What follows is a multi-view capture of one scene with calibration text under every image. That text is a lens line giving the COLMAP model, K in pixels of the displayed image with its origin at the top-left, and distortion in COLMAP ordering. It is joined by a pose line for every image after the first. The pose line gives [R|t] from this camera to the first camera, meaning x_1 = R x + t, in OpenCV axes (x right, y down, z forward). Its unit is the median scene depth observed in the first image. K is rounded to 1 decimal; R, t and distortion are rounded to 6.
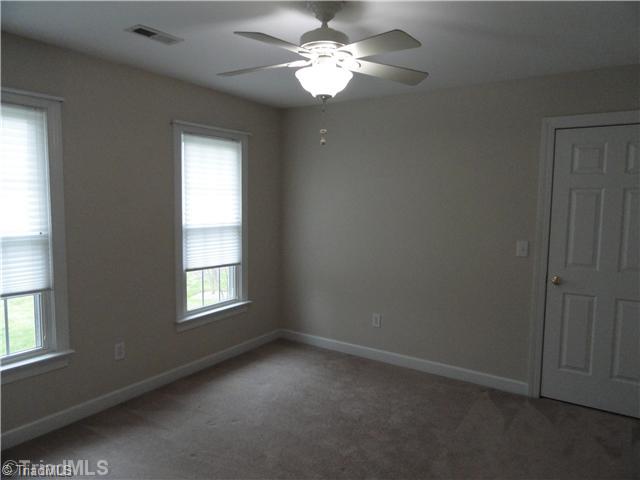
lens RADIAL K [[445.3, 0, 320.0], [0, 445.3, 240.0], [0, 0, 1]] dist [0.001341, -0.000717]
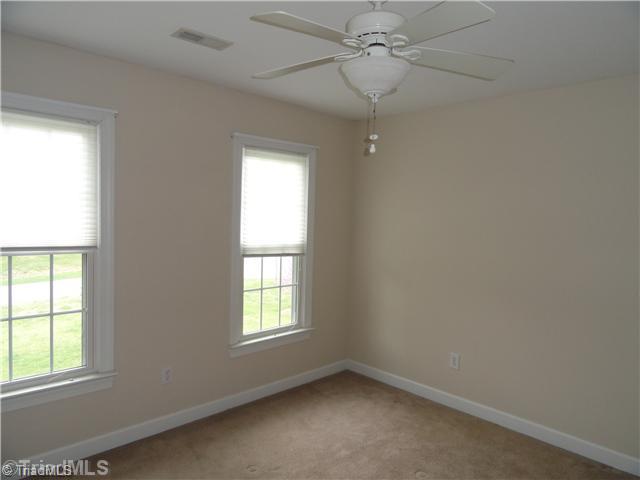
lens RADIAL K [[455.3, 0, 320.0], [0, 455.3, 240.0], [0, 0, 1]] dist [0.090188, -0.083241]
pose [[0.977852, 0.022427, -0.208092, 0.058596], [-0.031349, 0.998721, -0.039673, -0.007258], [0.206936, 0.045317, 0.977304, 0.086626]]
